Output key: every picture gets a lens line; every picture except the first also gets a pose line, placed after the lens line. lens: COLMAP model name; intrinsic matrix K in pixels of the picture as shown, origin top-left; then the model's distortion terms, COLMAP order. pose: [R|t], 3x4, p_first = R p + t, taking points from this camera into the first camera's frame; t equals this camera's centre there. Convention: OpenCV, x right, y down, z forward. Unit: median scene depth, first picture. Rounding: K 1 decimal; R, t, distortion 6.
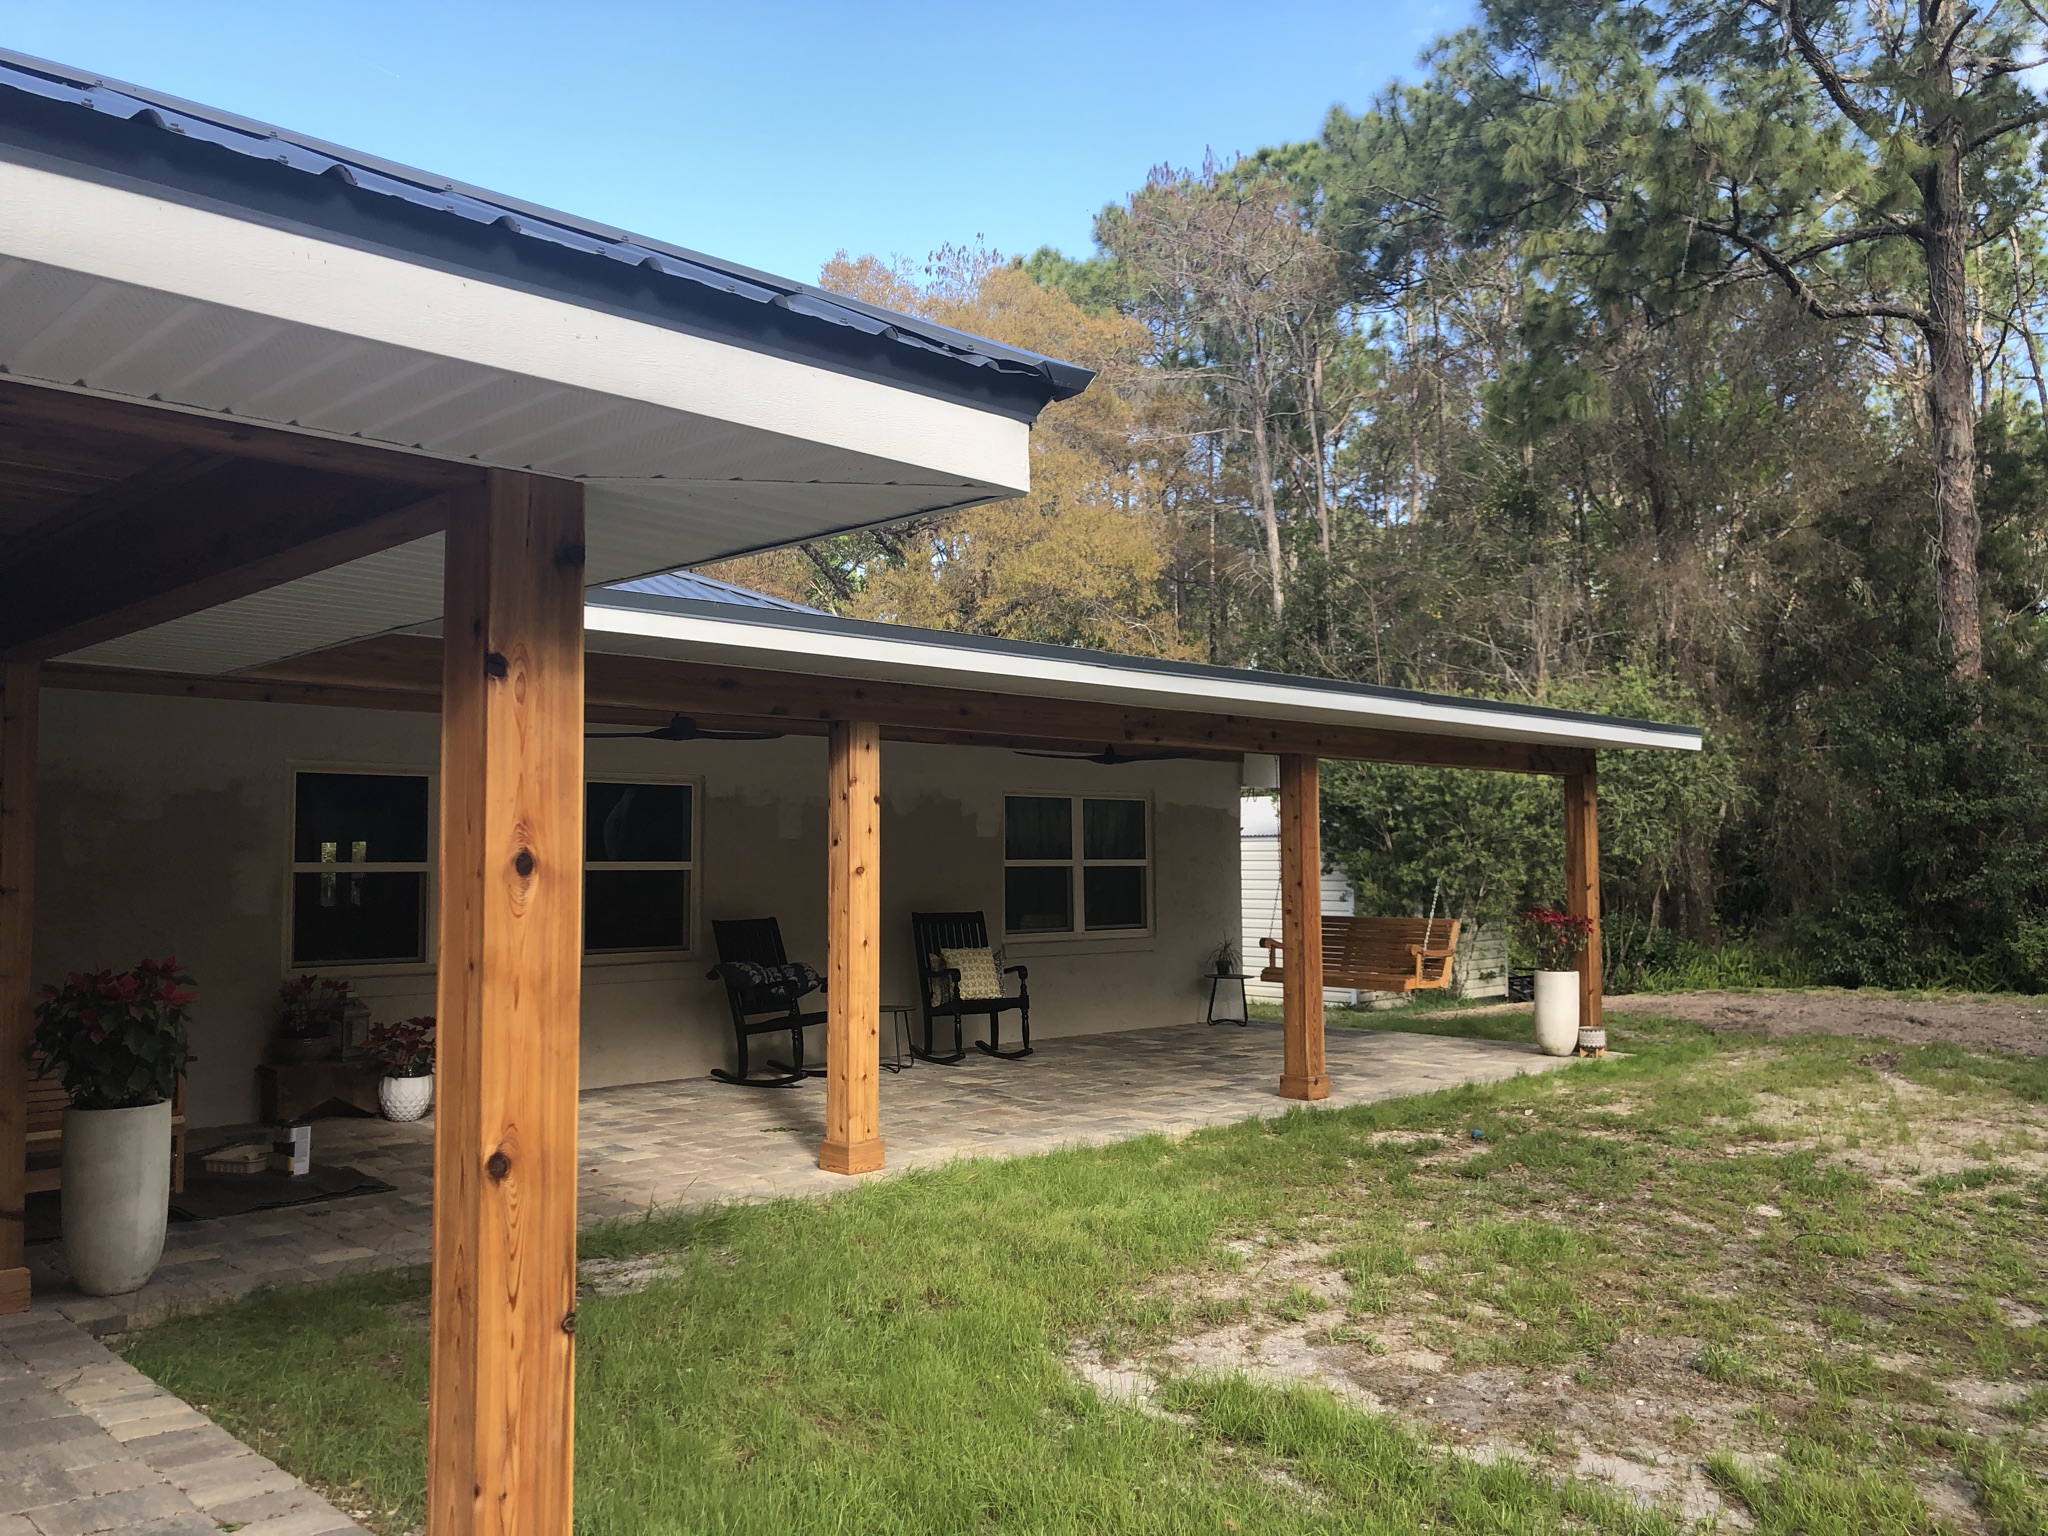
lens RADIAL K [[1665.3, 0, 1013.6], [0, 1665.3, 766.0], [0, 0, 1]] dist [0.043905, -0.046354]
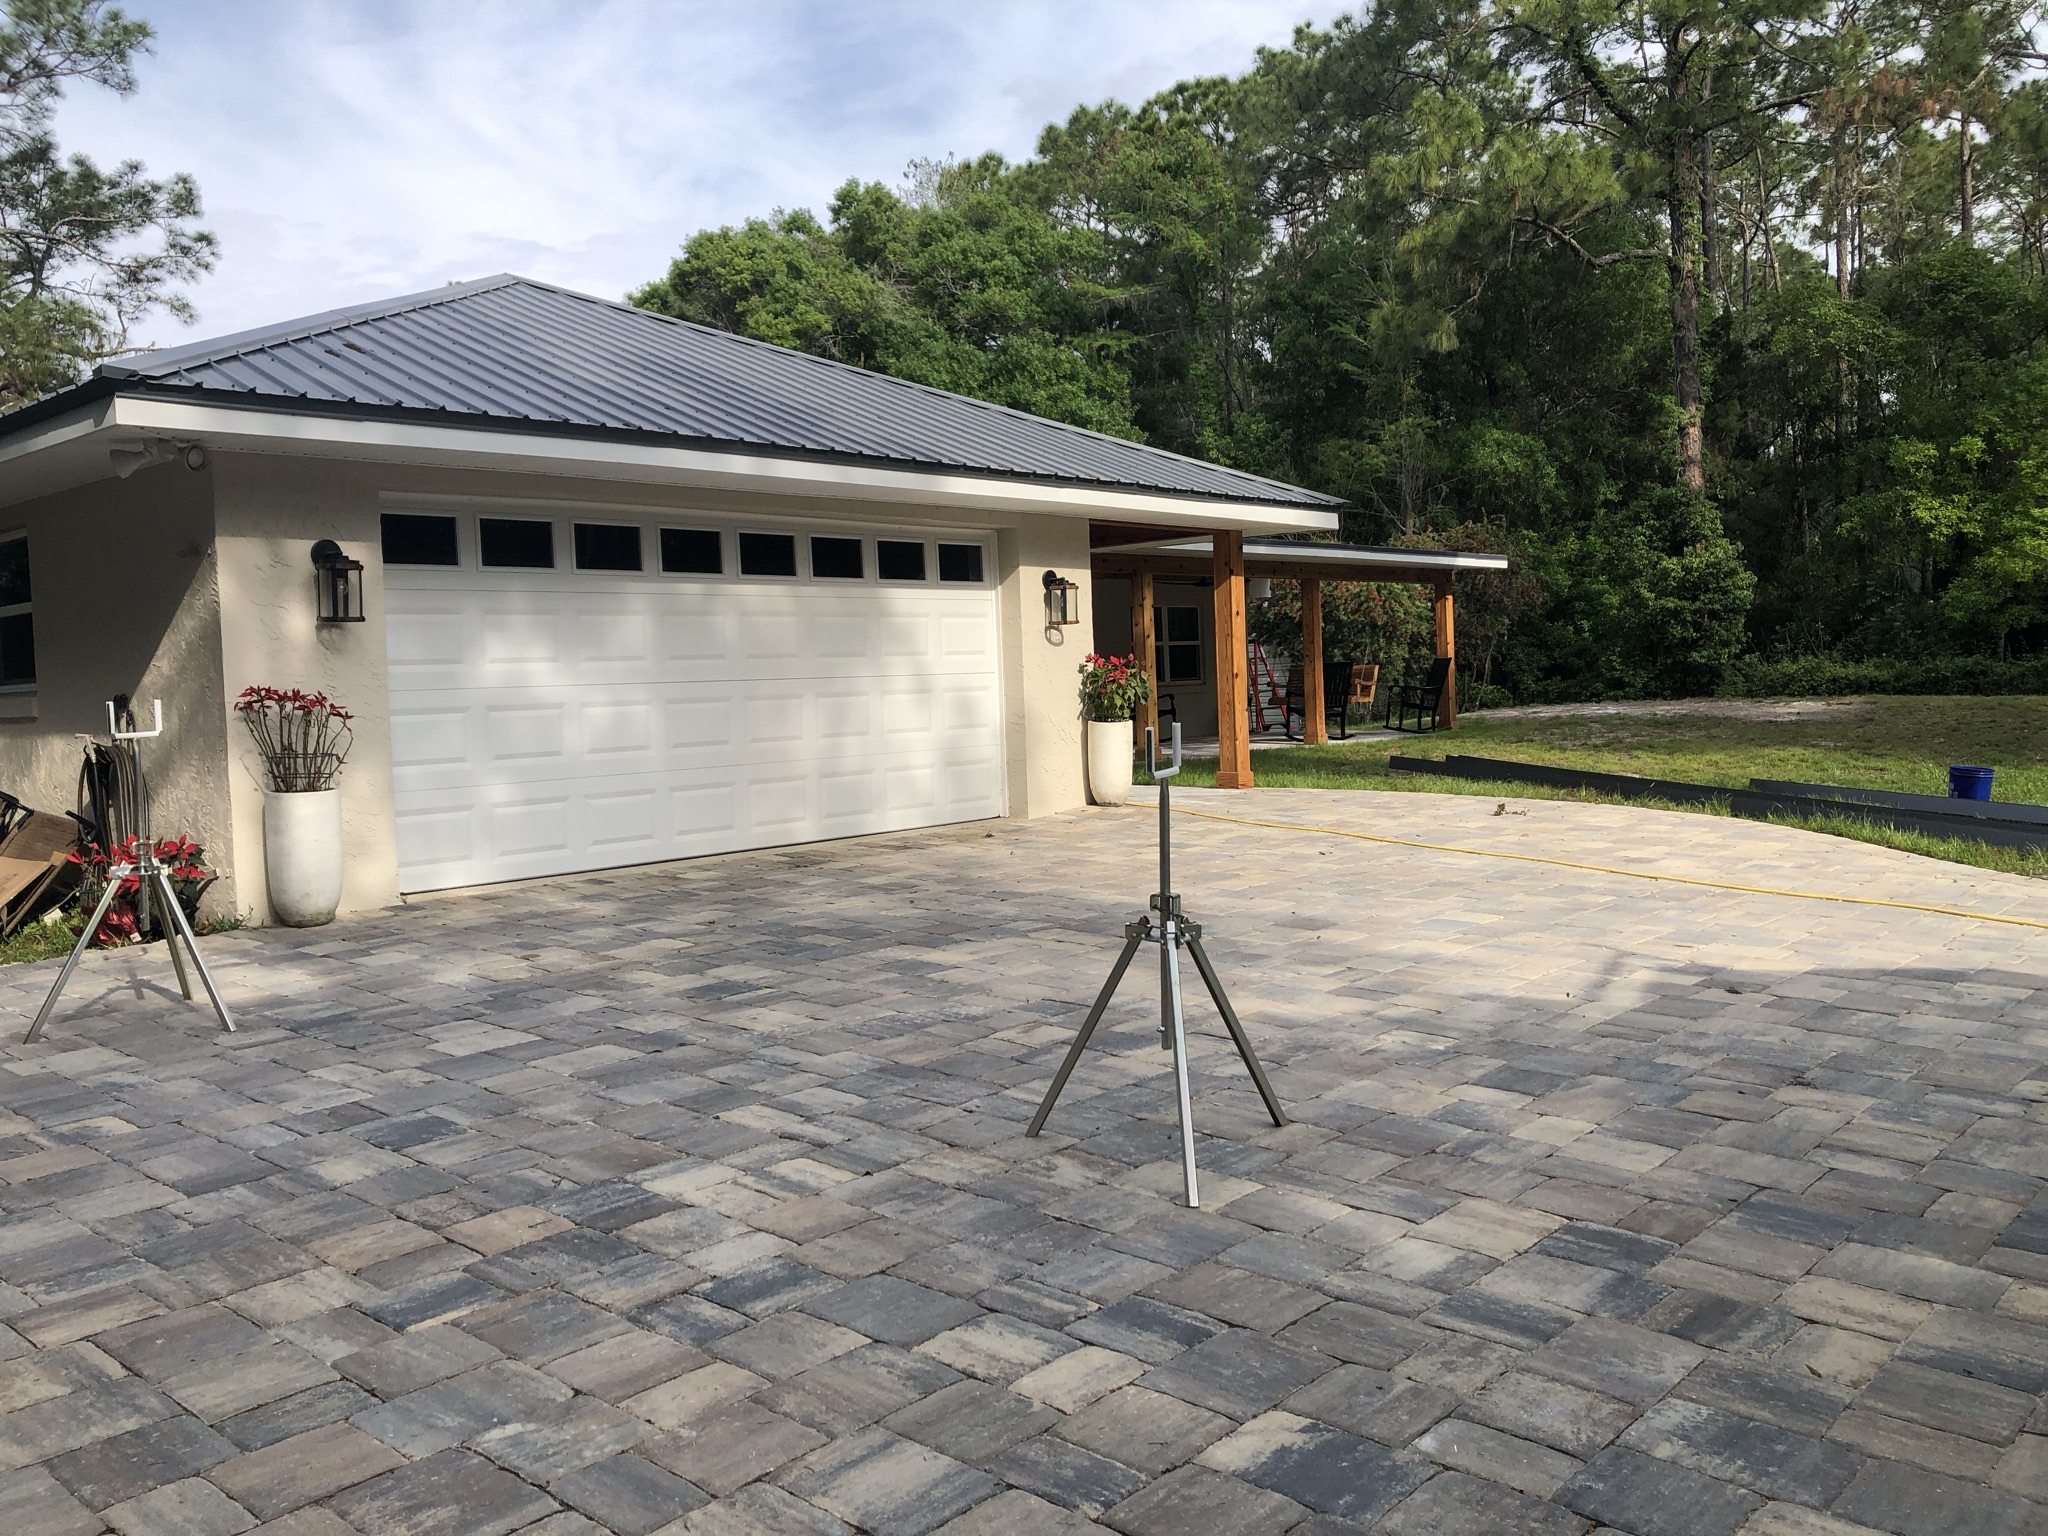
lens RADIAL K [[1671.1, 0, 1014.4], [0, 1671.1, 742.5], [0, 0, 1]] dist [0.034982, -0.044510]
pose [[0.995512, -0.040145, 0.085696, -0.442518], [0.032110, 0.995133, 0.093160, -0.011951], [-0.089018, -0.089991, 0.991956, -1.198508]]
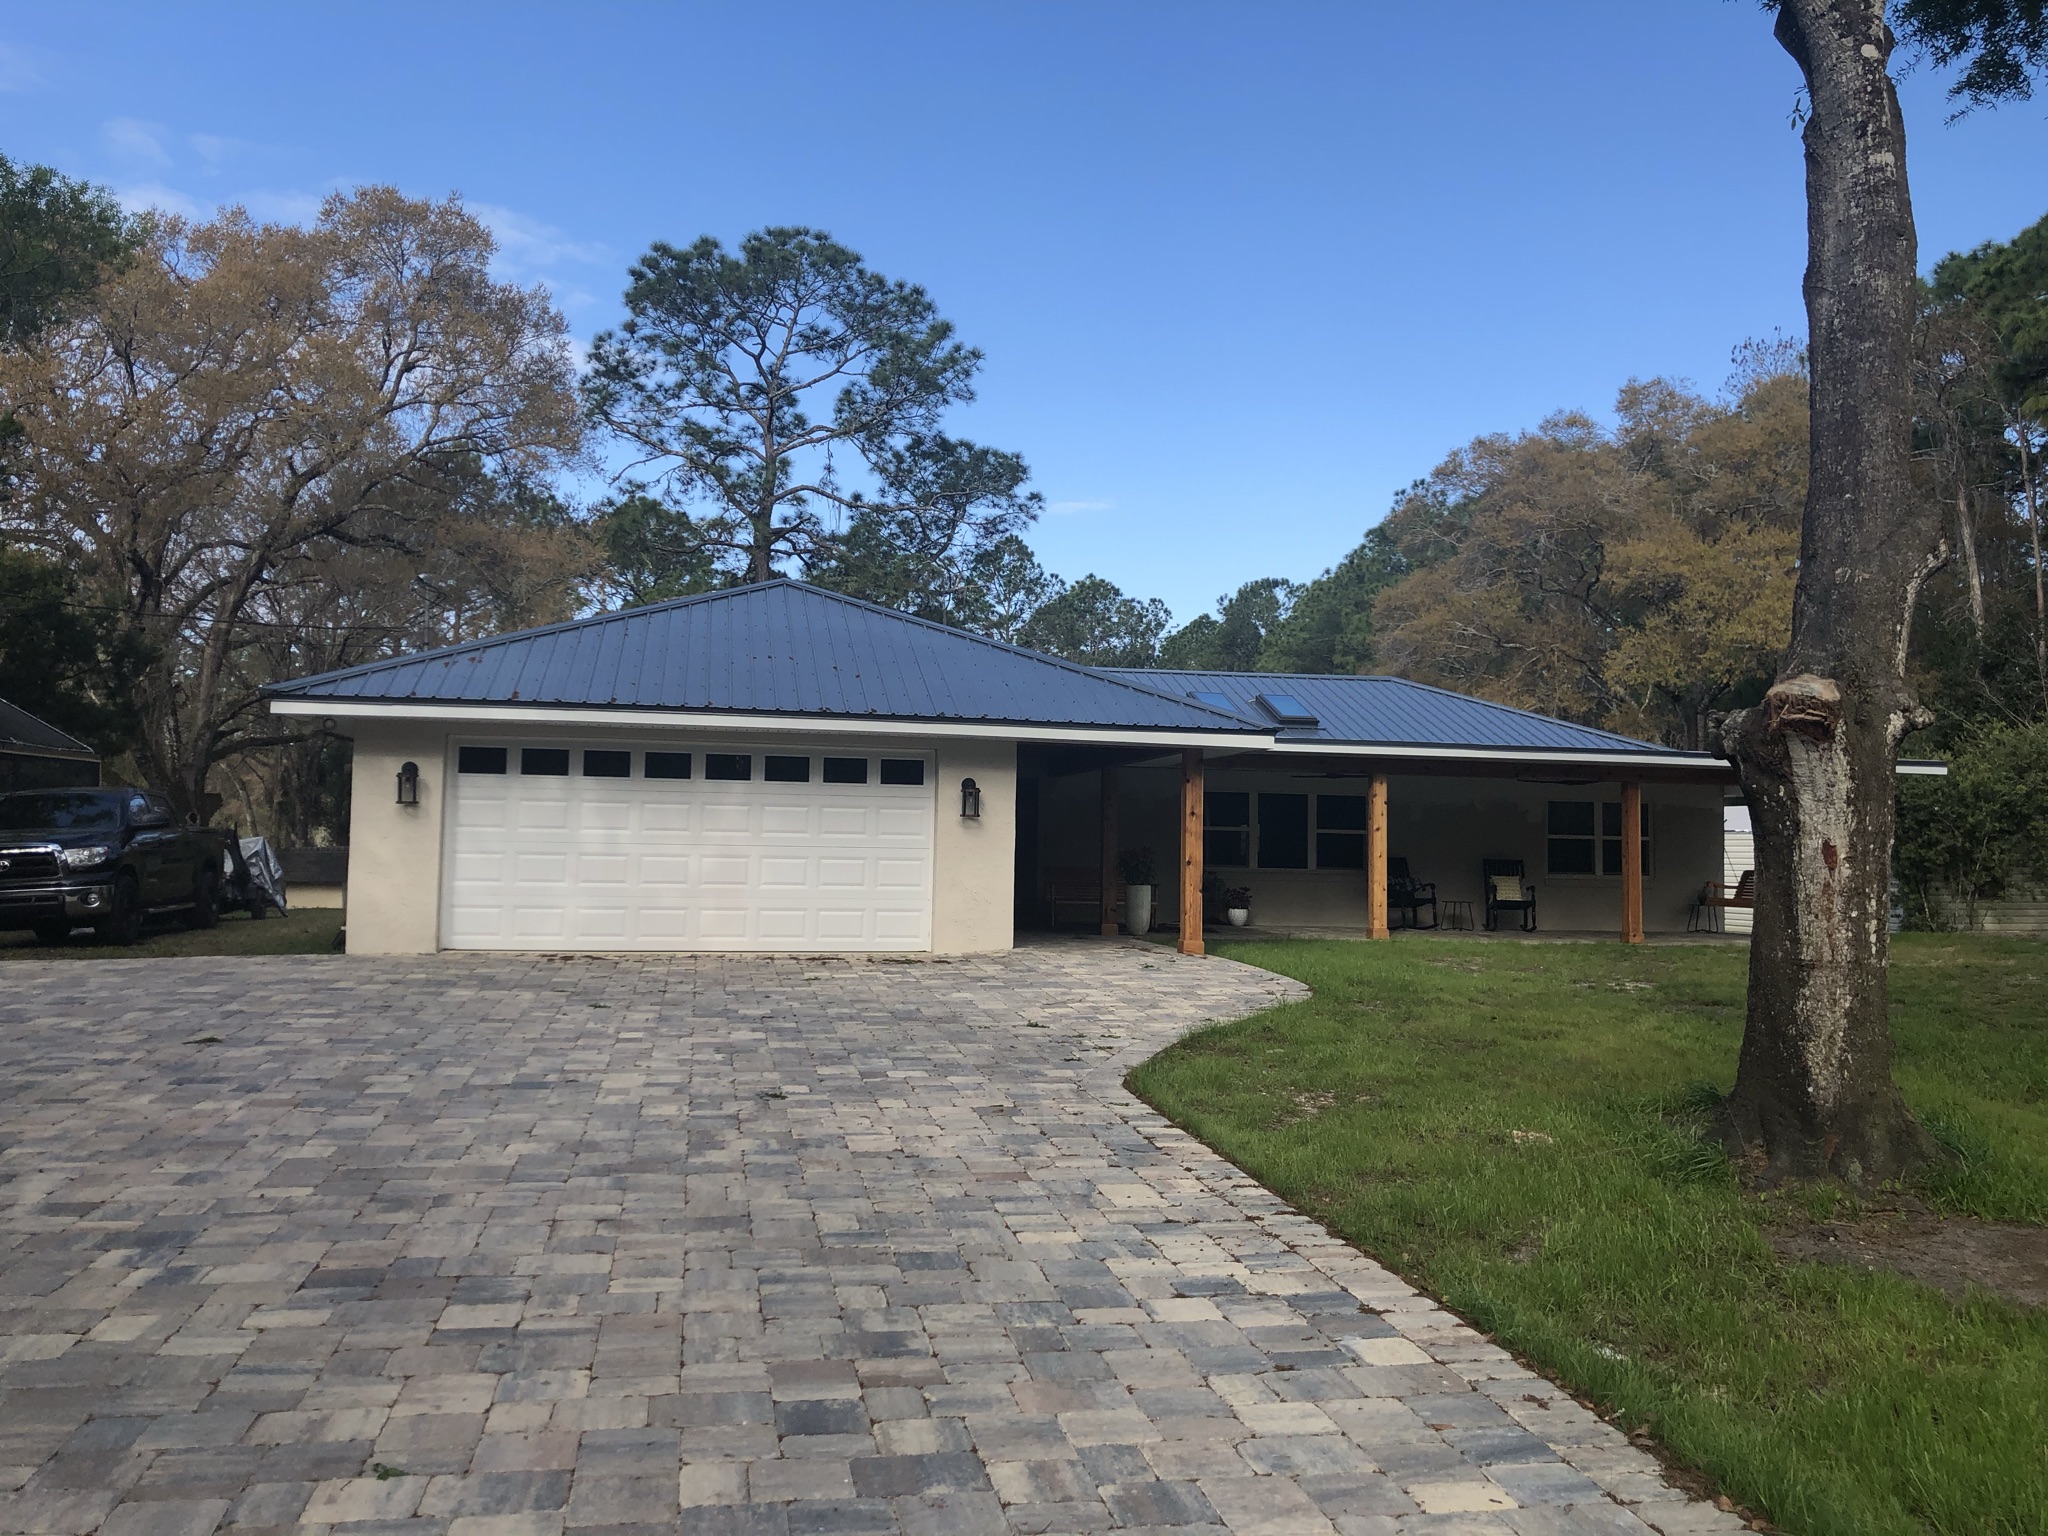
lens RADIAL K [[1665.3, 0, 1025.3], [0, 1665.3, 784.4], [0, 0, 1]] dist [0.043905, -0.046354]
pose [[0.845686, -0.002626, -0.533675, 0.771281], [0.008679, 0.999923, 0.008831, -0.034091], [0.533611, -0.012100, 0.845644, -1.408947]]
